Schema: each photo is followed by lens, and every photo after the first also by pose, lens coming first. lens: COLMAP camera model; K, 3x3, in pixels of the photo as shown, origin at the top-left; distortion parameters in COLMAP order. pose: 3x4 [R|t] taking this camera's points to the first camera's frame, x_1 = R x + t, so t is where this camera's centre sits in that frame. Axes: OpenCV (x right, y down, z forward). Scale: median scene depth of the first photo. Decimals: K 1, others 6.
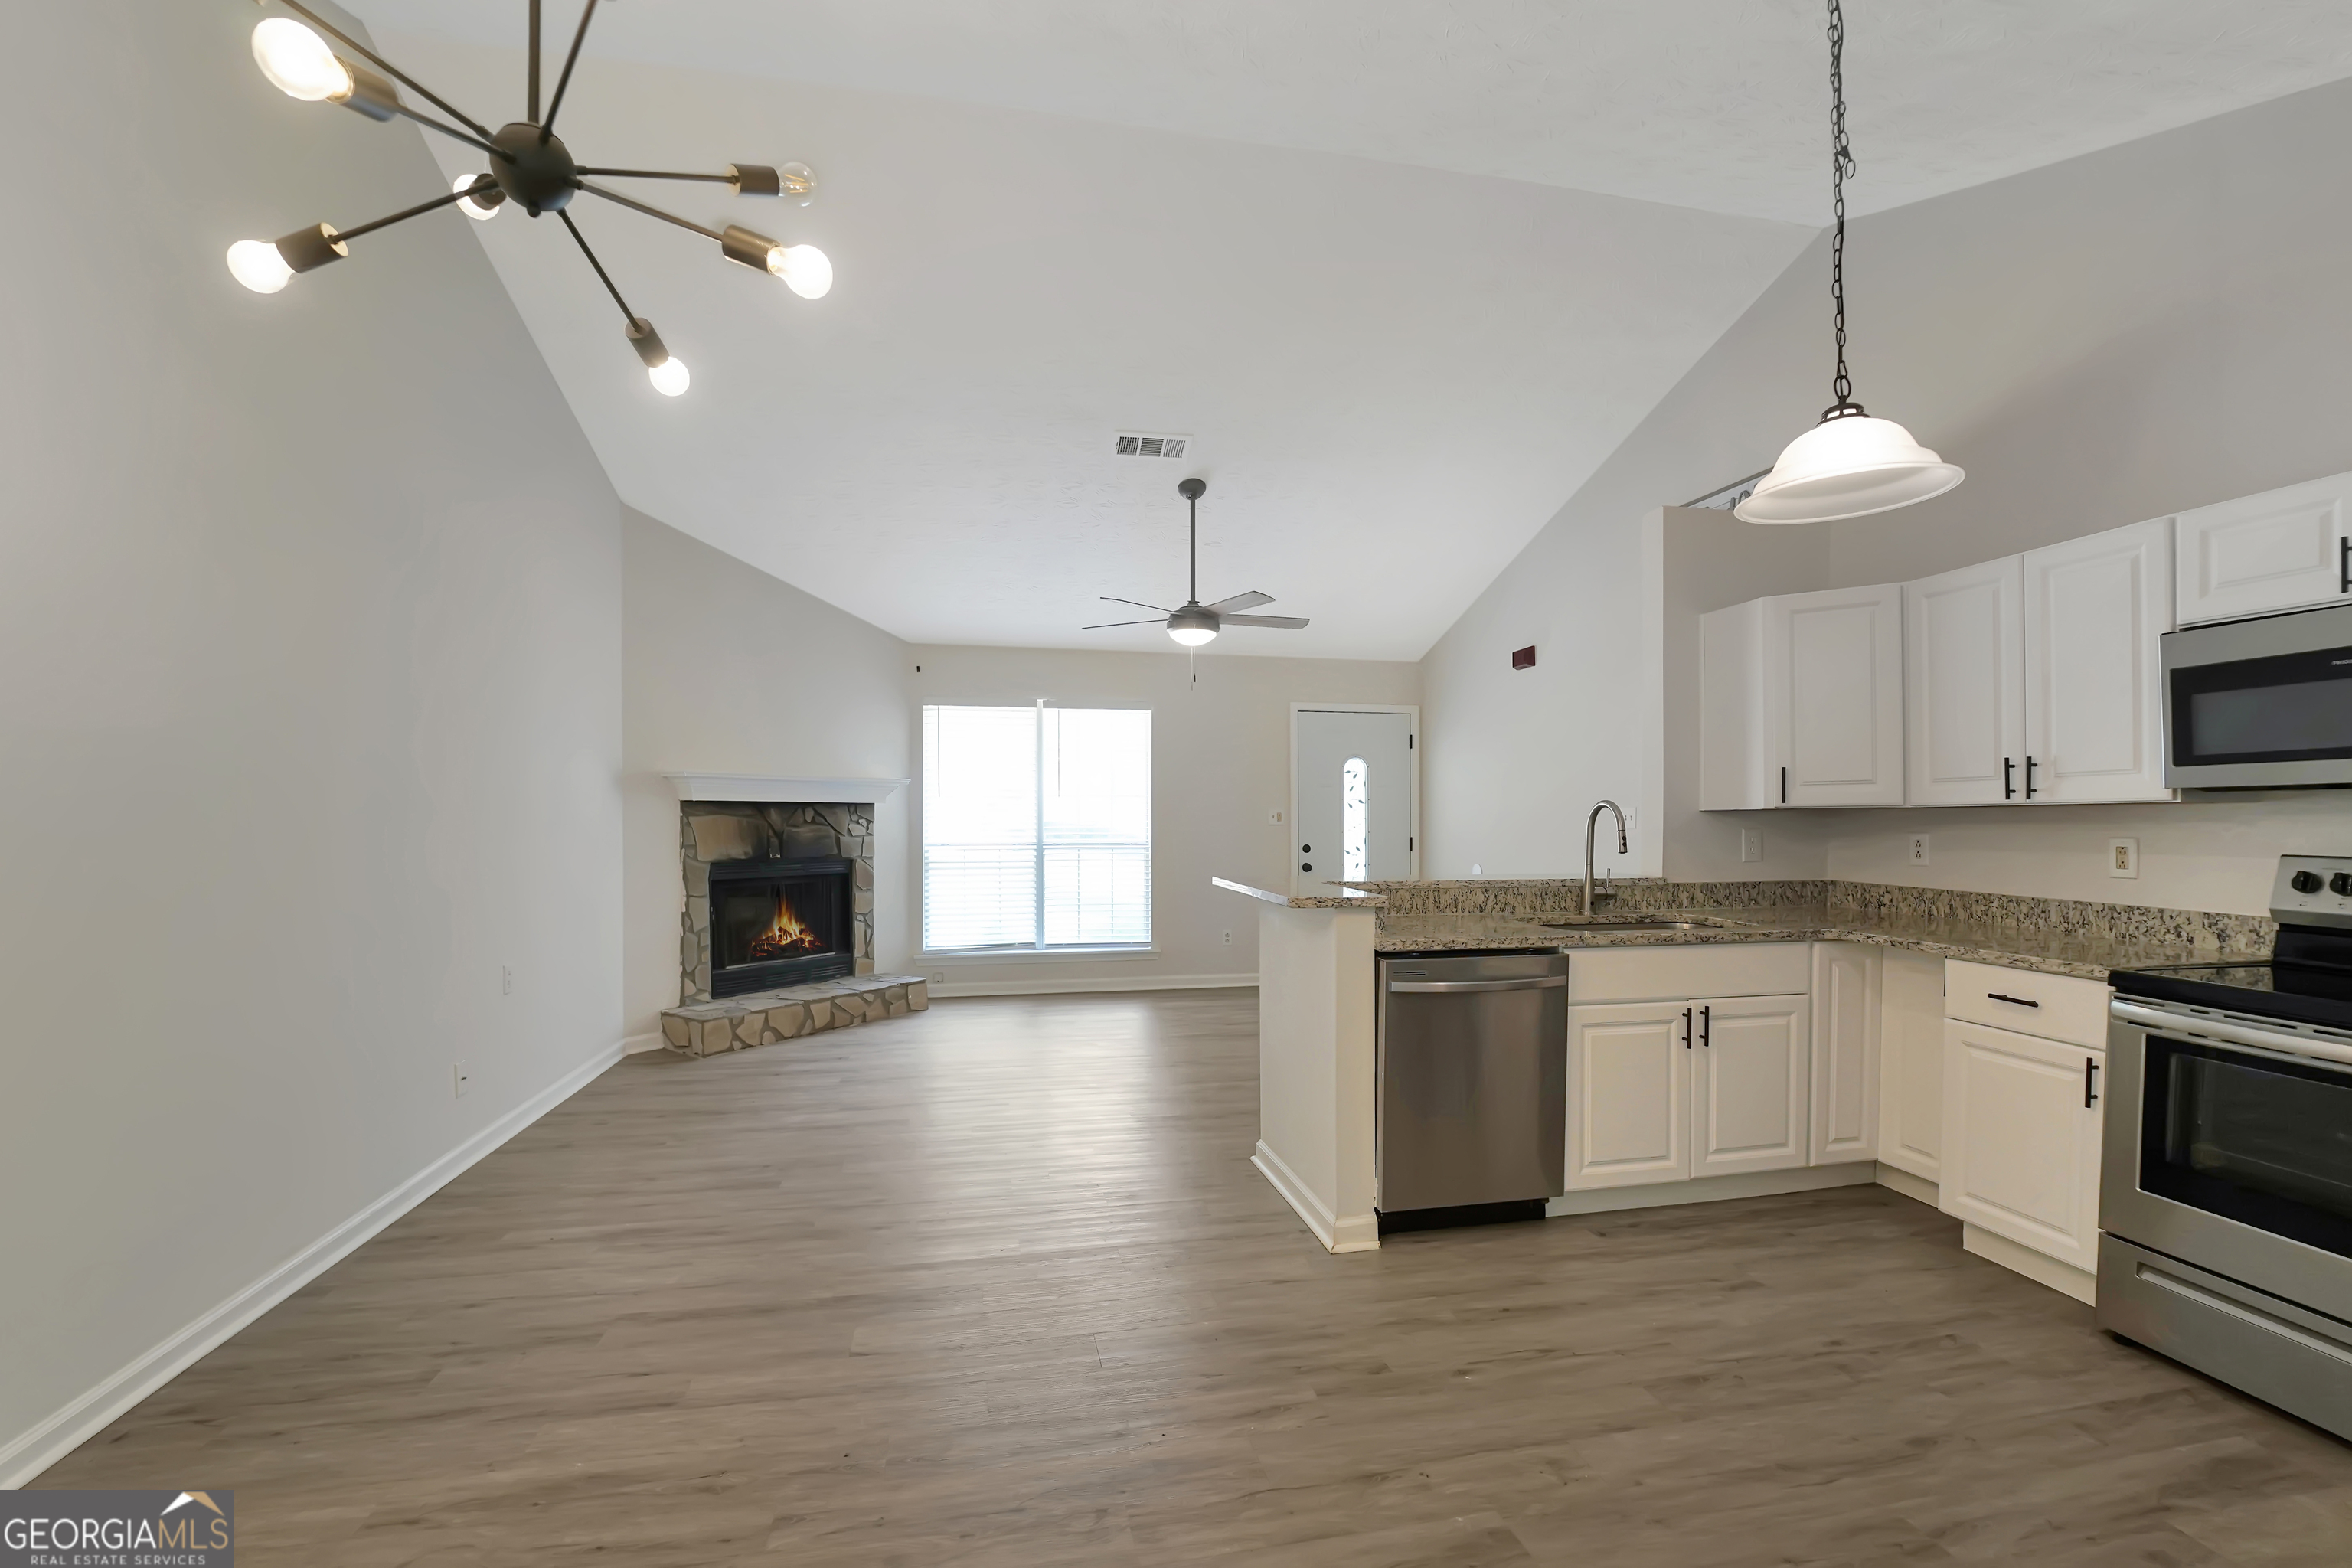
lens RADIAL K [[978.3, 0, 1172.2], [0, 978.3, 820.1], [0, 0, 1]] dist [-0.021396, -0.000412]
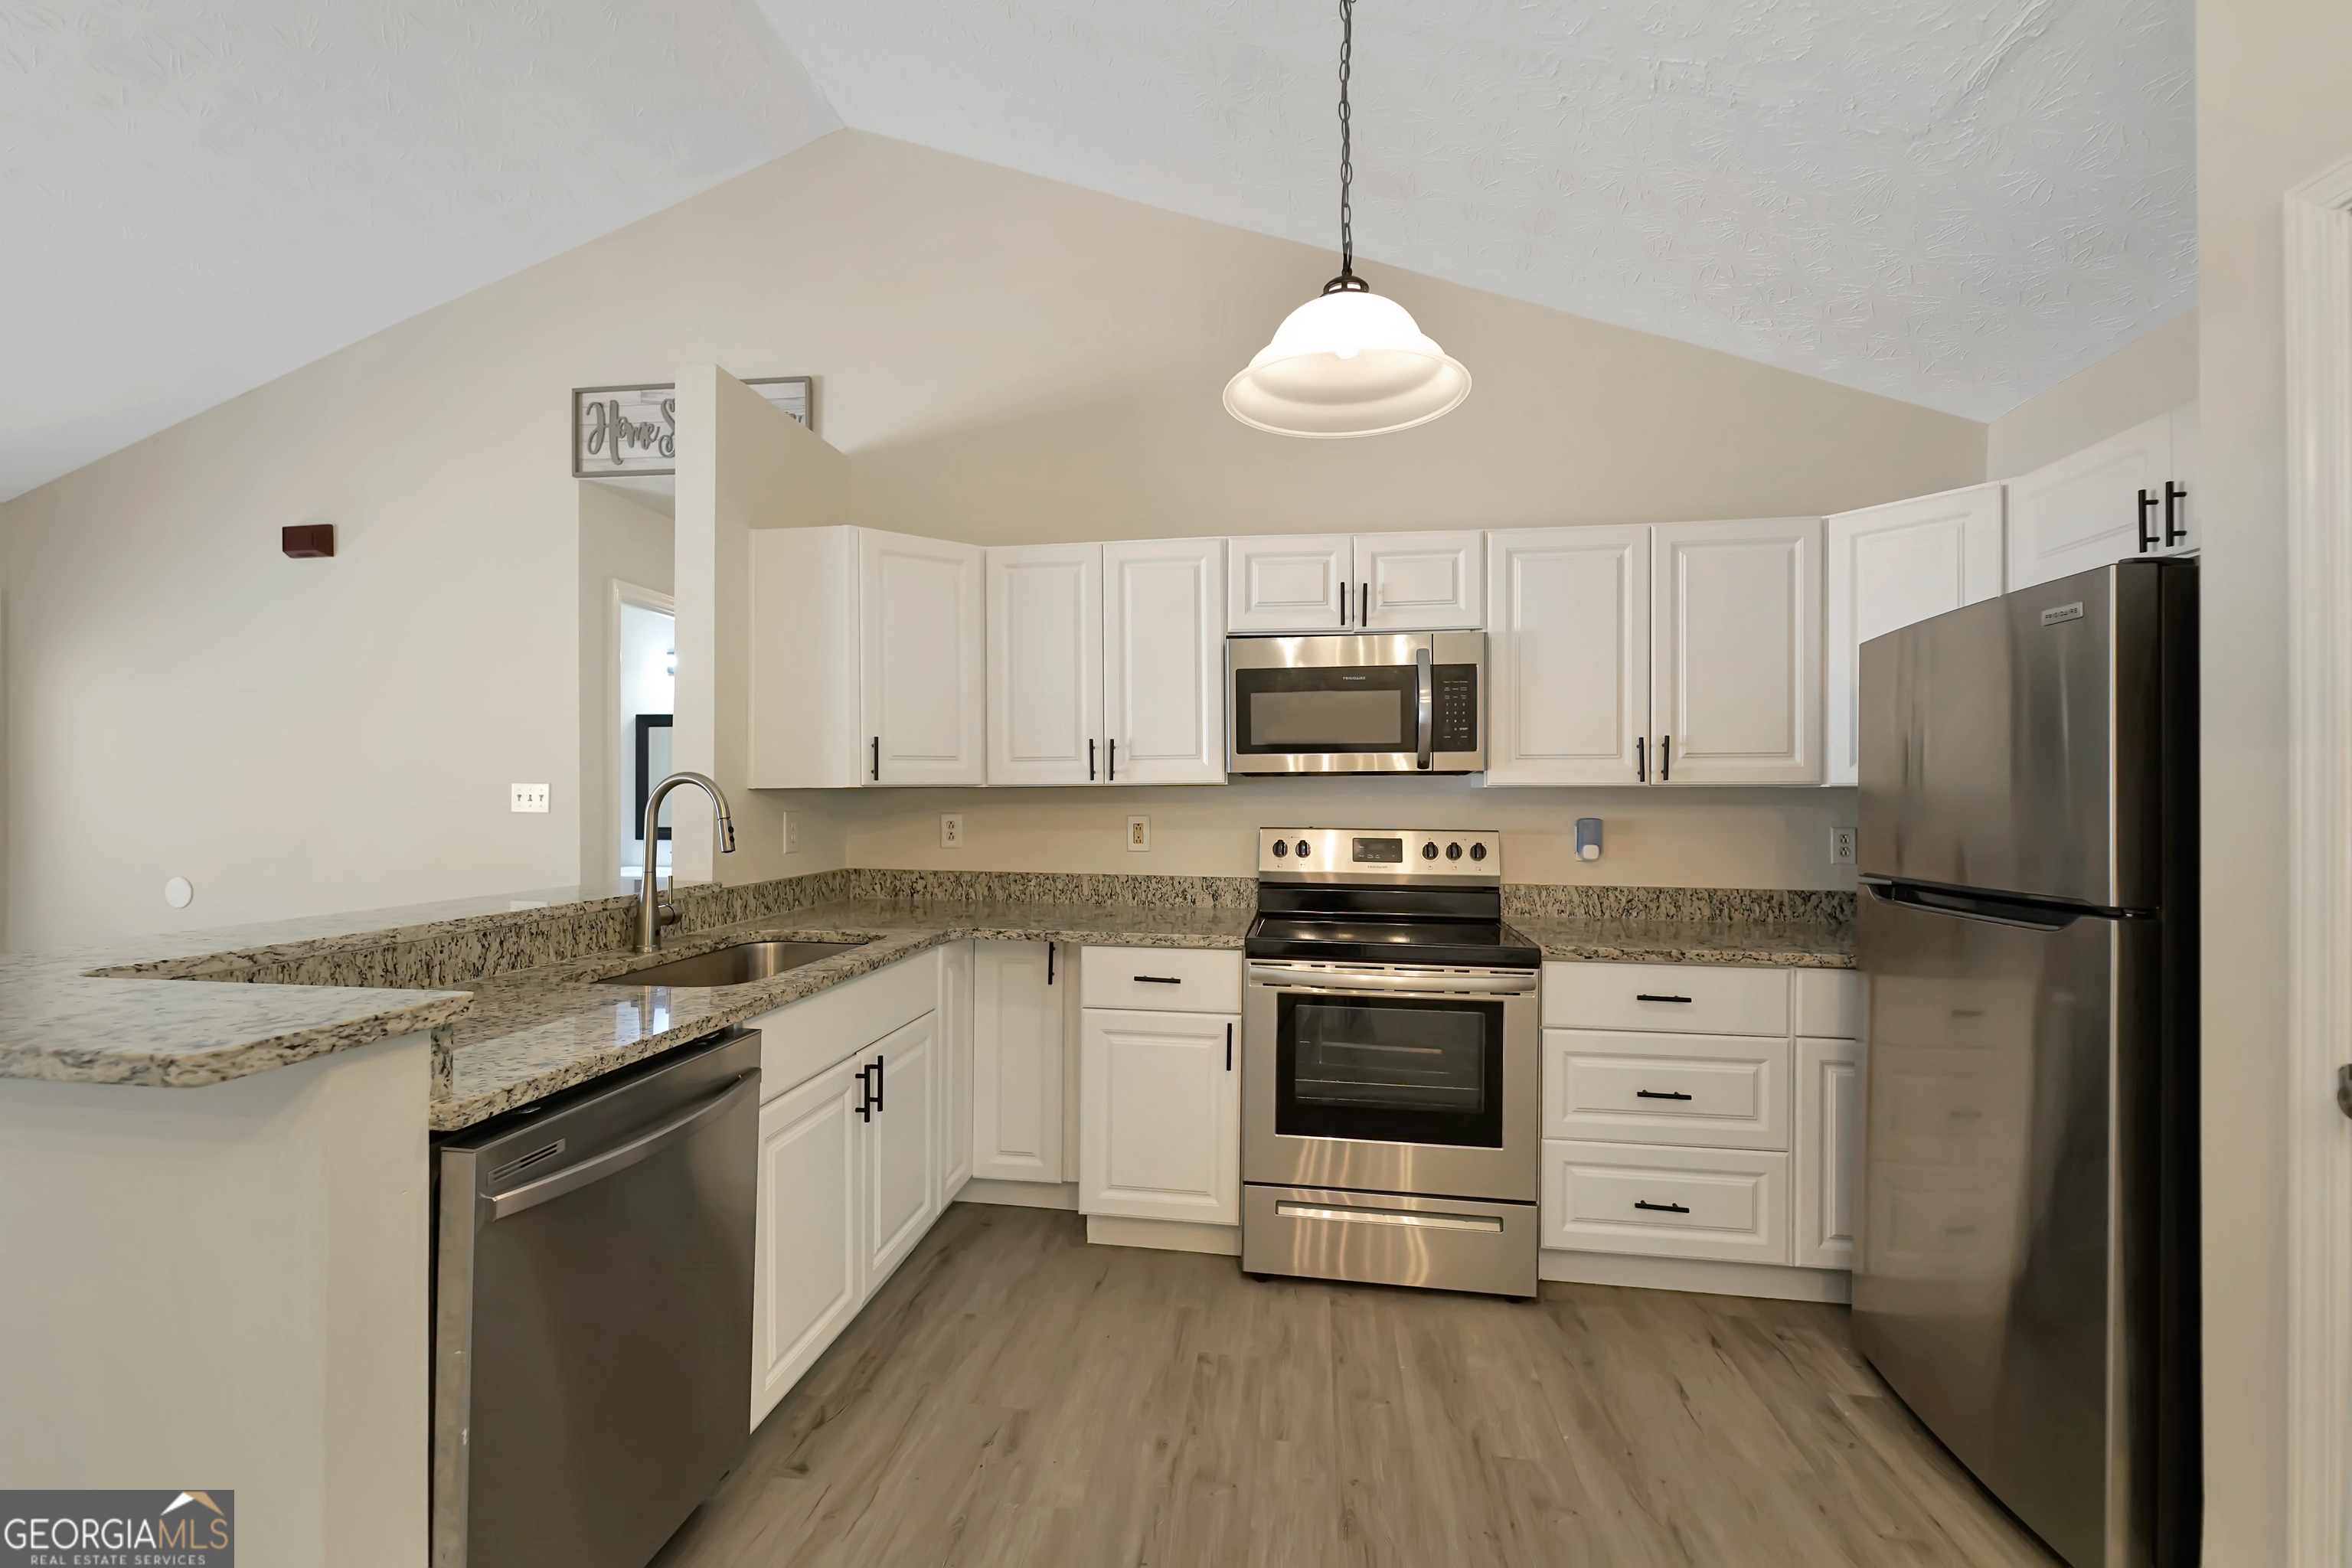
lens RADIAL K [[971.3, 0, 1176.0], [0, 971.3, 784.0], [0, 0, 1]] dist [0.000931, -0.000023]
pose [[0.338464, 0.010235, 0.940924, -0.055313], [0.002980, 0.999924, -0.011948, -0.003794], [-0.940975, 0.006848, 0.338408, 0.449077]]
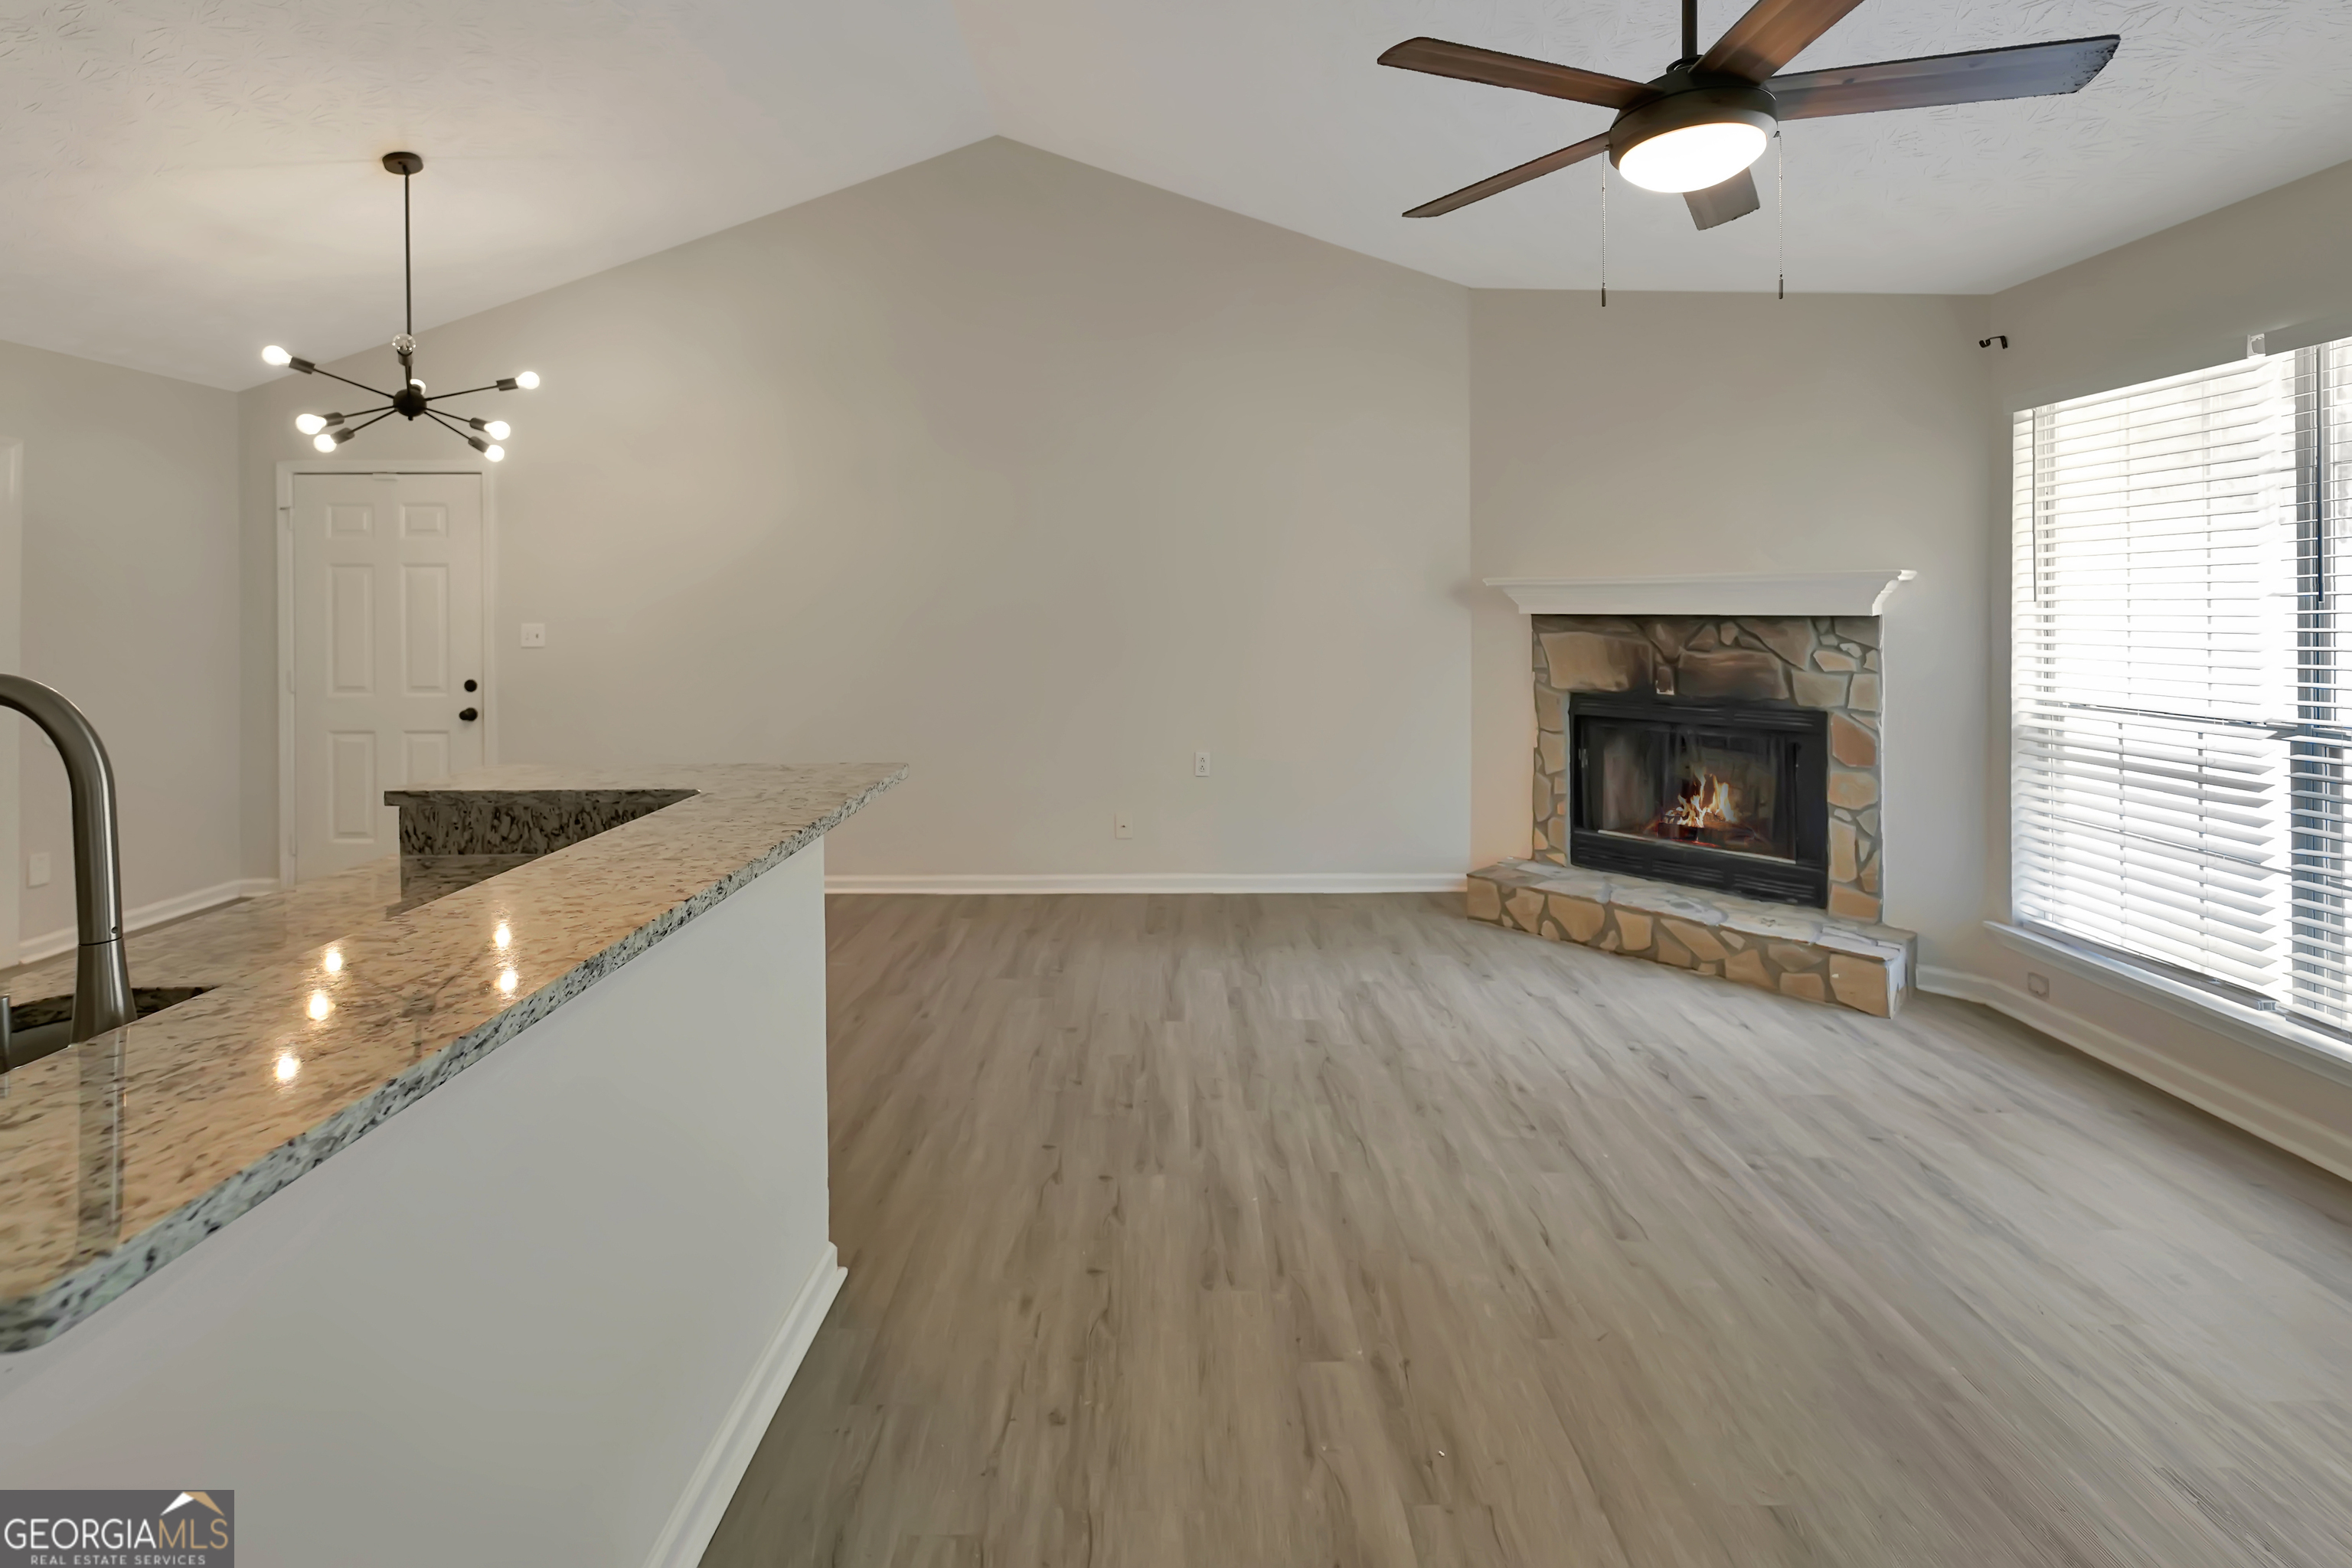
lens RADIAL K [[1016.2, 0, 1173.7], [0, 1016.2, 614.1], [0, 0, 1]] dist [0.003023, 0.000114]
pose [[-0.204746, 0.005566, -0.978799, 0.600259], [-0.006212, 0.999956, 0.006986, -0.034738], [0.978796, 0.007511, -0.204702, 1.278755]]
